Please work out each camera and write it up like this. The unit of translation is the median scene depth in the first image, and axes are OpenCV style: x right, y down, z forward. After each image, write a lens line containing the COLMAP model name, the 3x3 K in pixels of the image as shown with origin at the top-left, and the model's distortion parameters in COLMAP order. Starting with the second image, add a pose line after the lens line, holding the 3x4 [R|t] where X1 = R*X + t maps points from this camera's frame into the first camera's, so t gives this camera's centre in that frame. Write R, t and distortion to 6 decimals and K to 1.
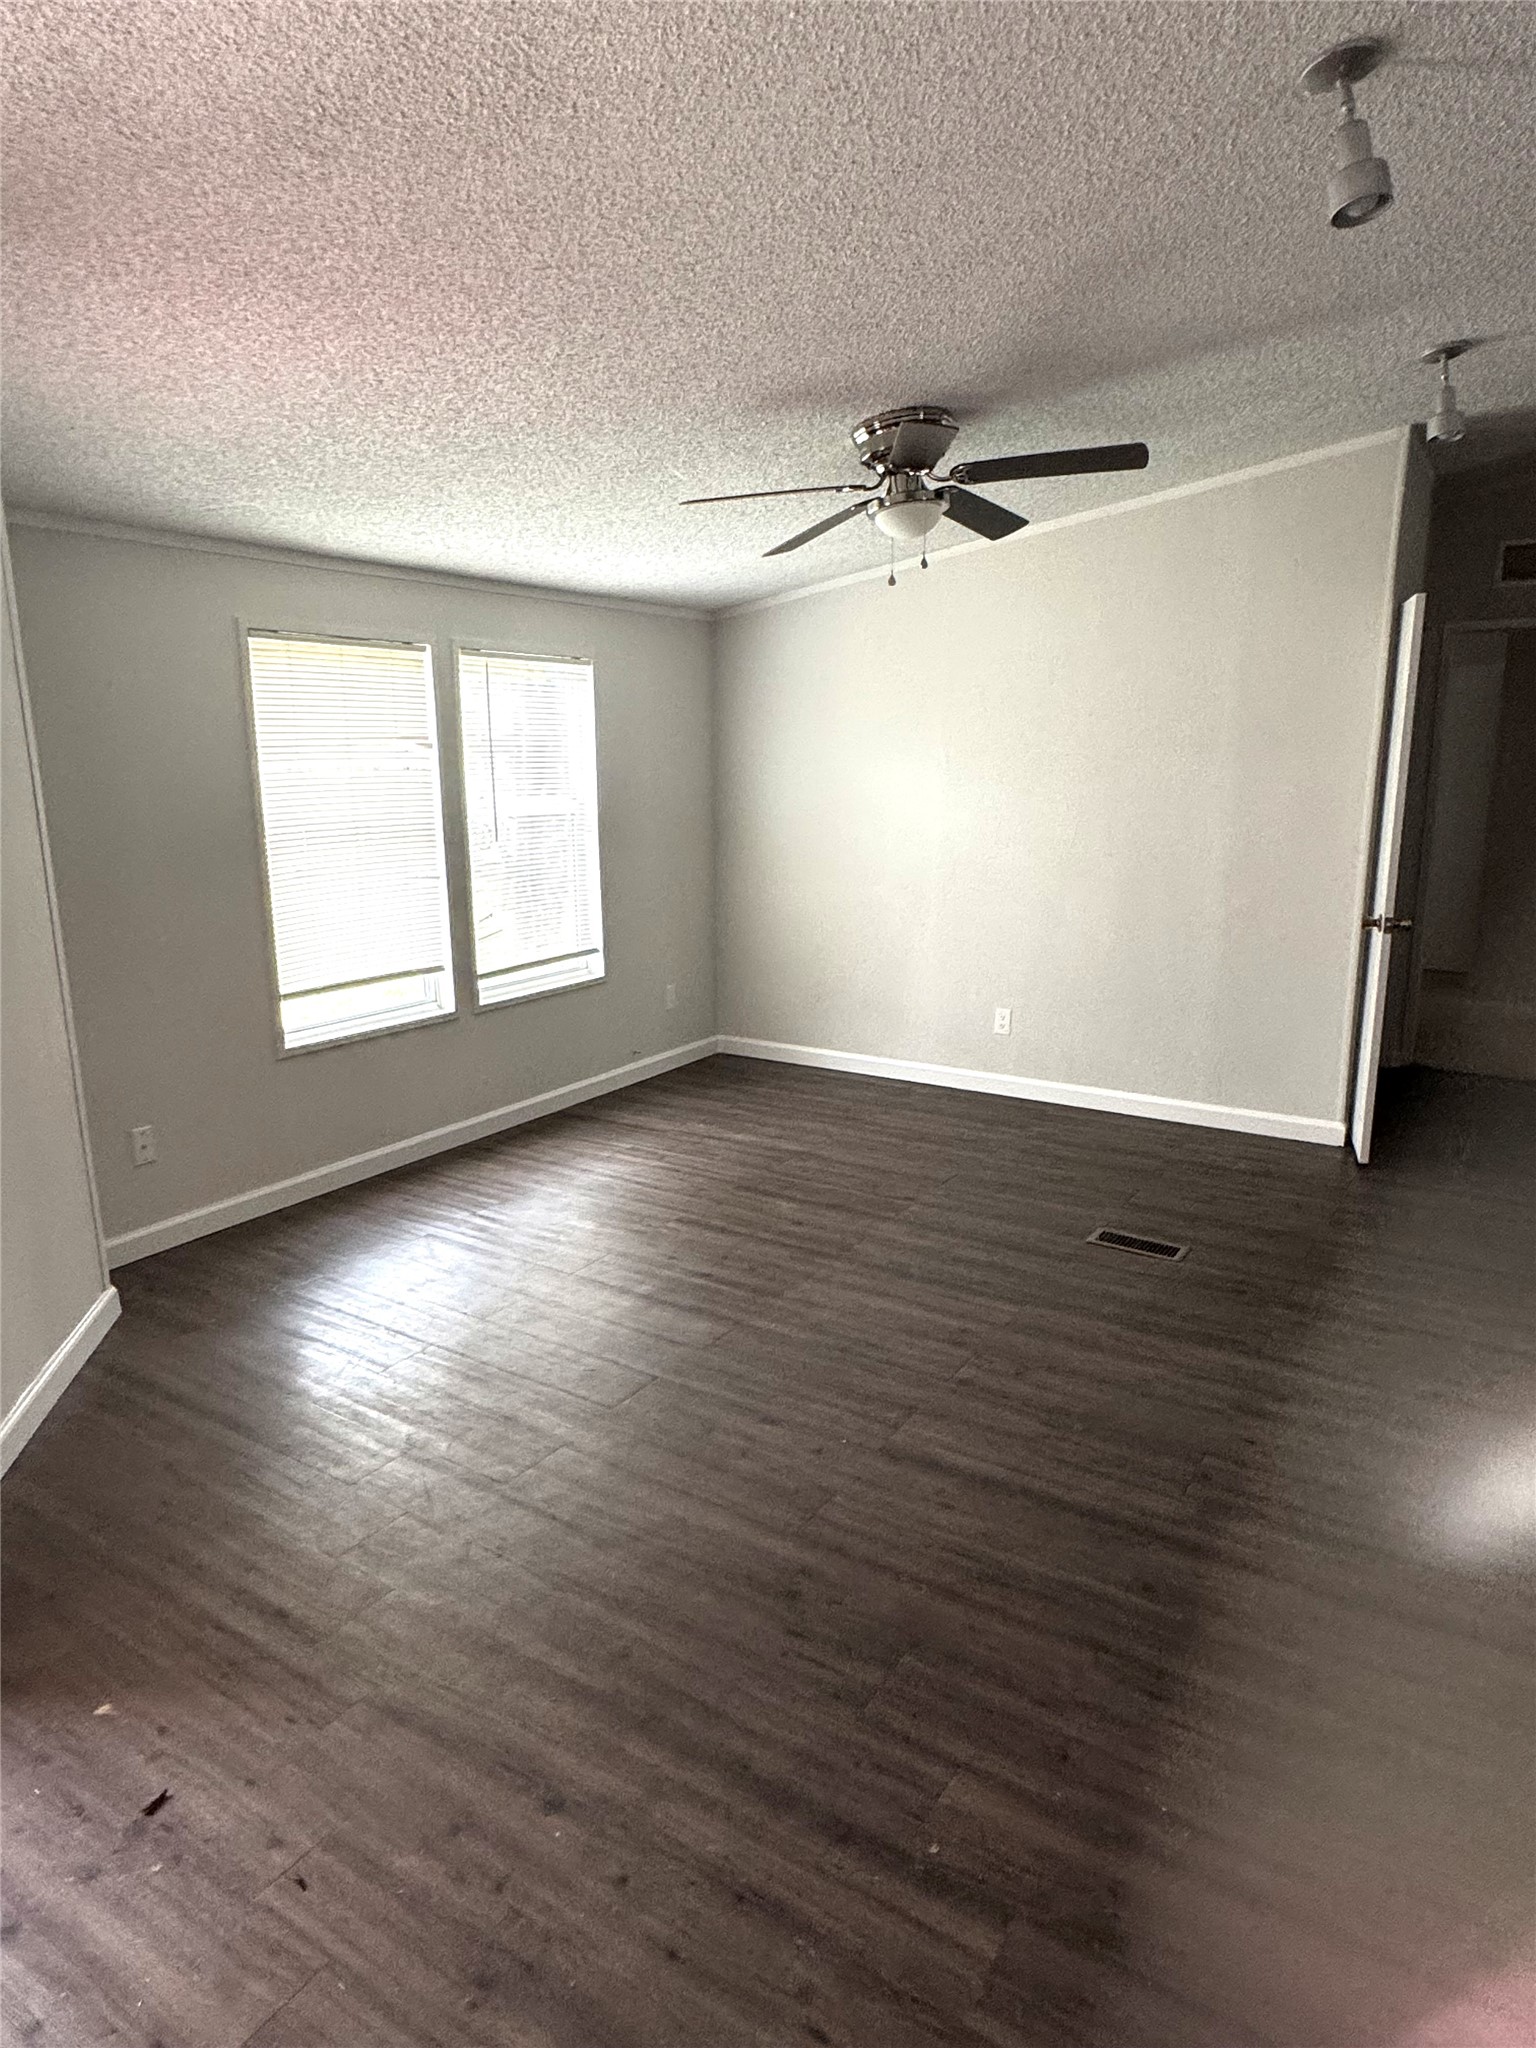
lens RADIAL K [[1244.8, 0, 774.4], [0, 1244.8, 1034.3], [0, 0, 1]] dist [-0.006060, 0.003310]
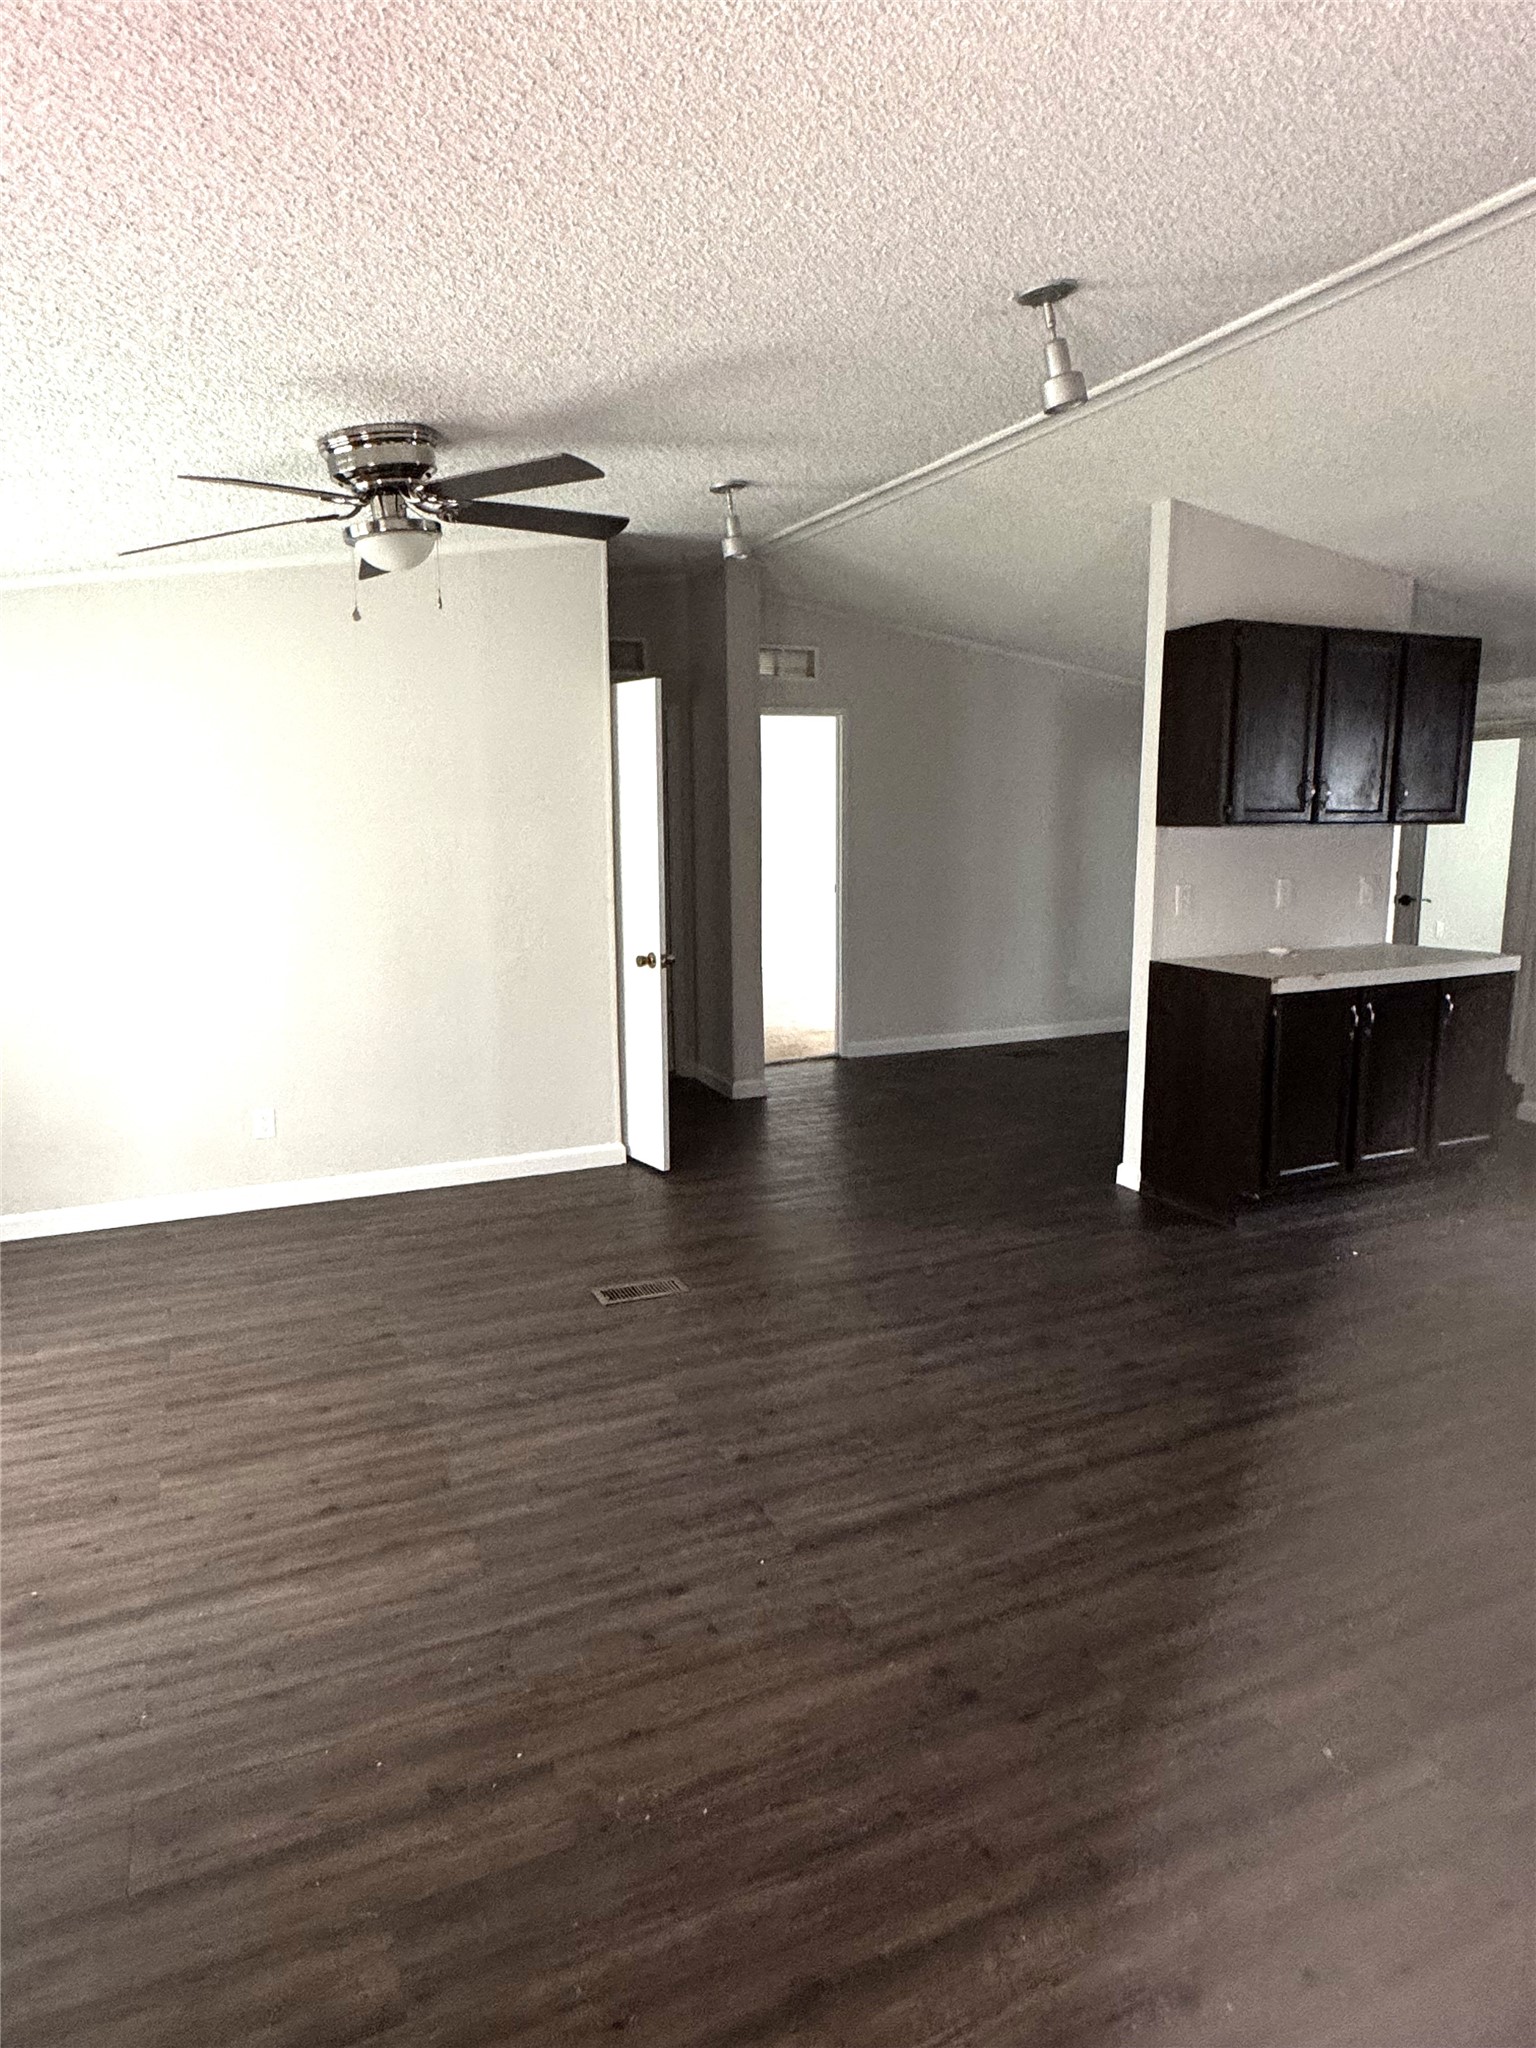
lens RADIAL K [[1244.8, 0, 773.1], [0, 1244.8, 1009.3], [0, 0, 1]] dist [-0.006060, 0.003310]
pose [[0.548209, -0.134437, 0.825466, -0.412387], [0.189097, 0.981361, 0.034243, -0.064754], [-0.814684, 0.137321, 0.563413, 0.274567]]
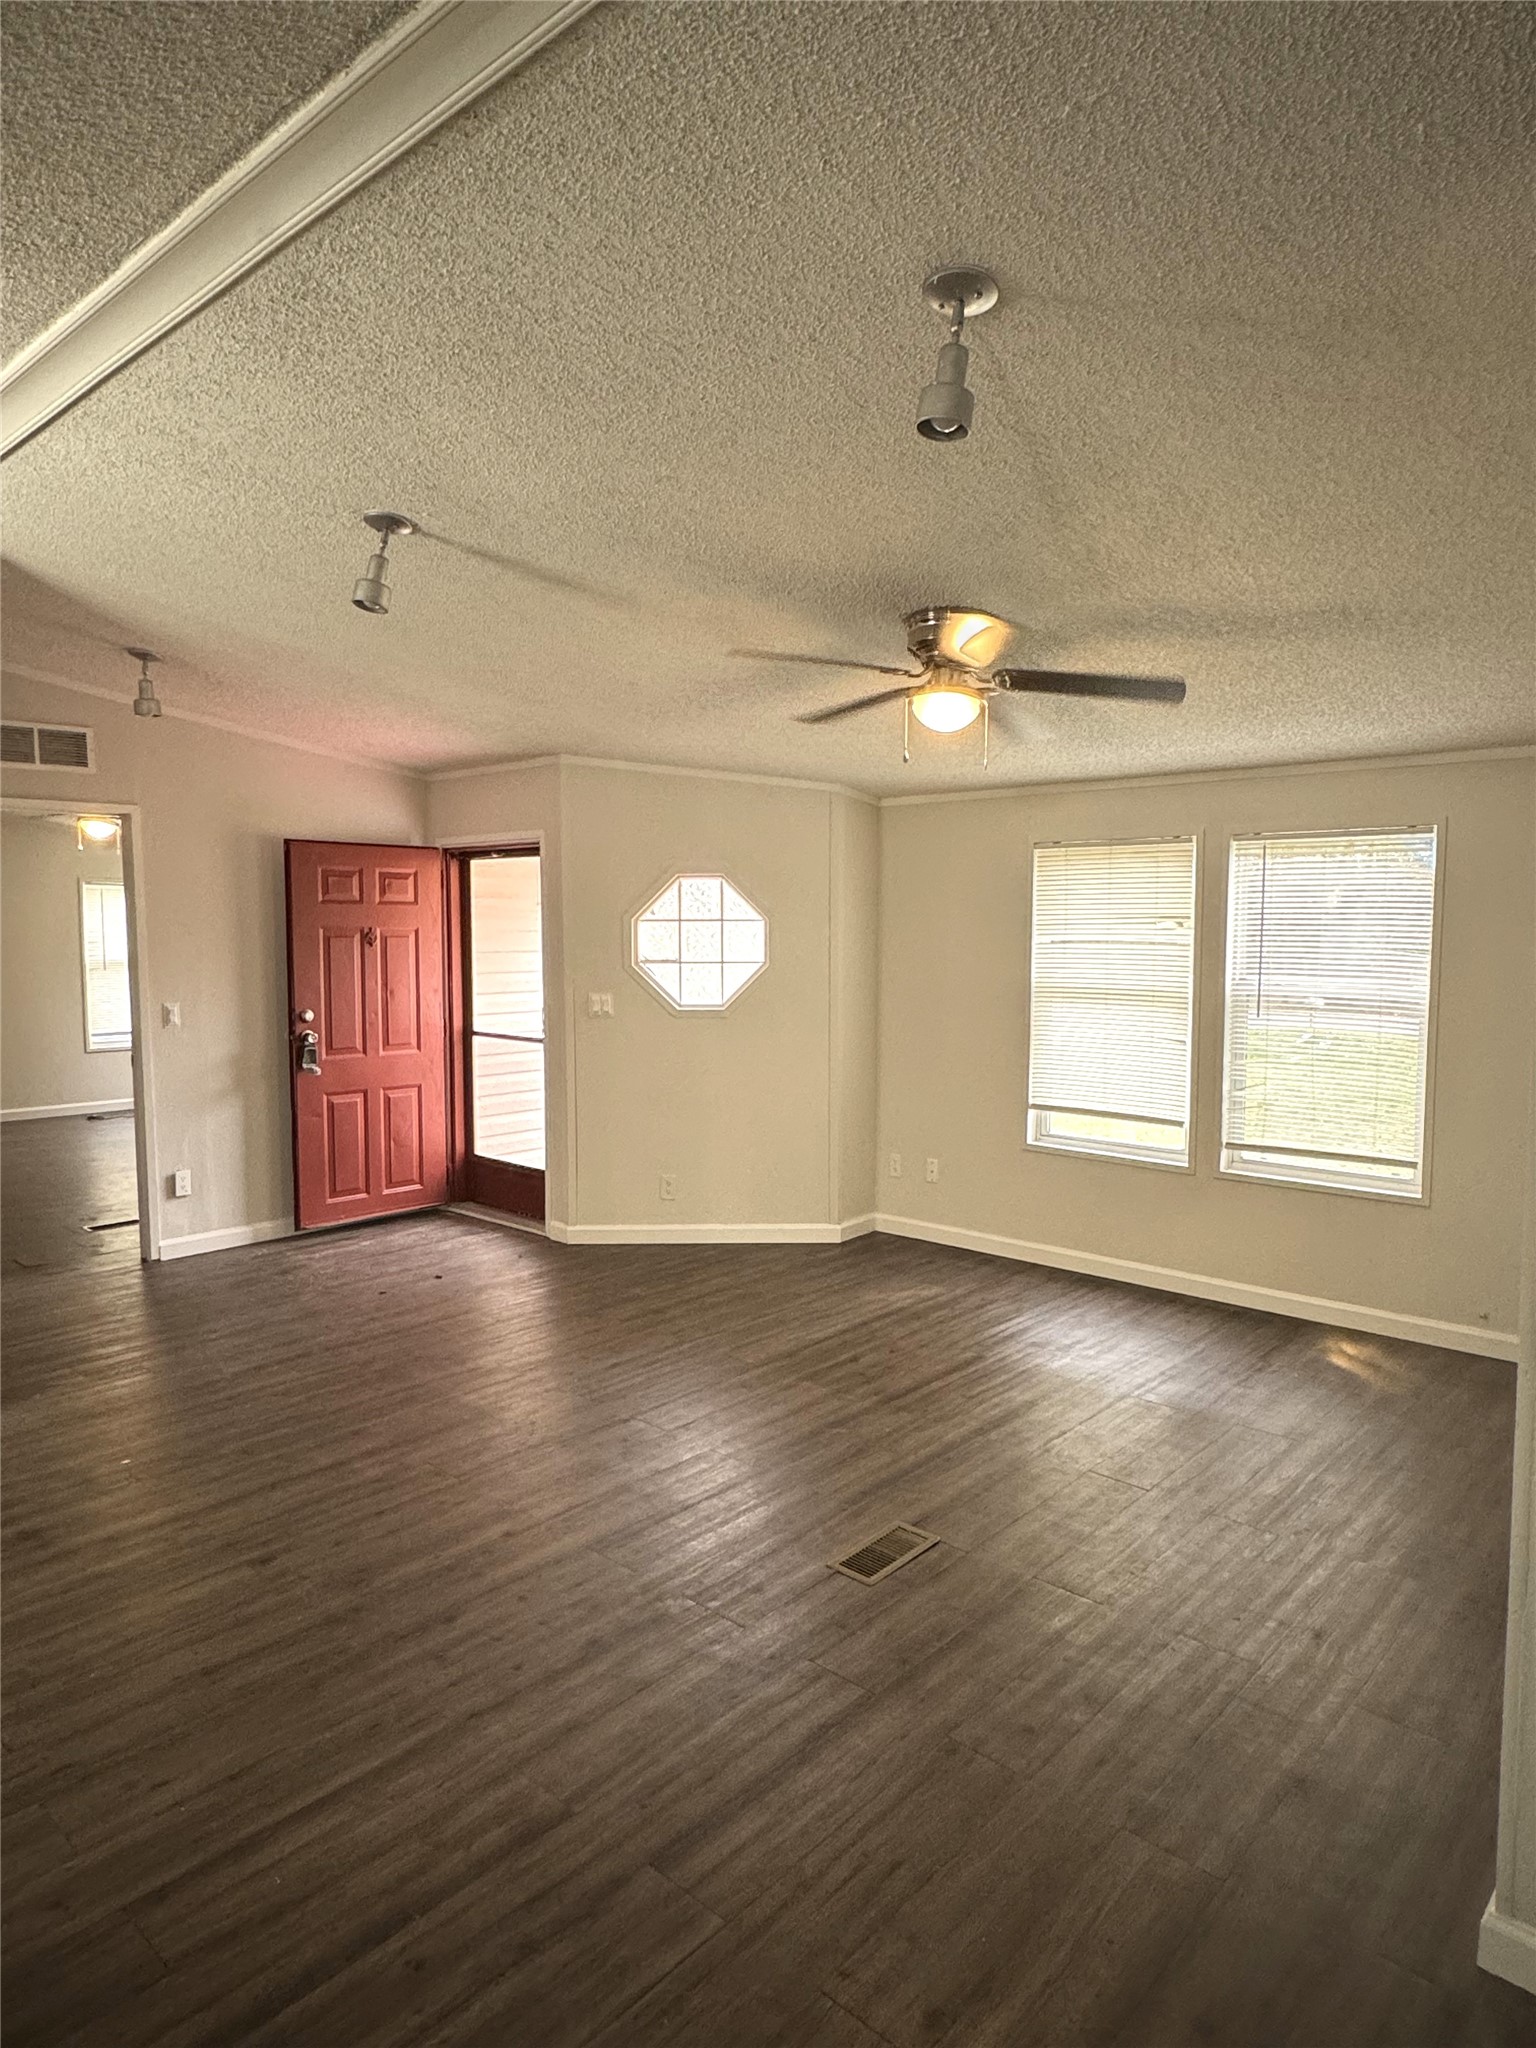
lens RADIAL K [[1244.8, 0, 758.6], [0, 1244.8, 1019.4], [0, 0, 1]] dist [-0.006060, 0.003310]
pose [[-0.170170, 0.081194, -0.982064, 0.944706], [-0.221187, 0.968022, 0.118359, -0.207931], [0.960270, 0.237361, -0.146769, 0.861433]]
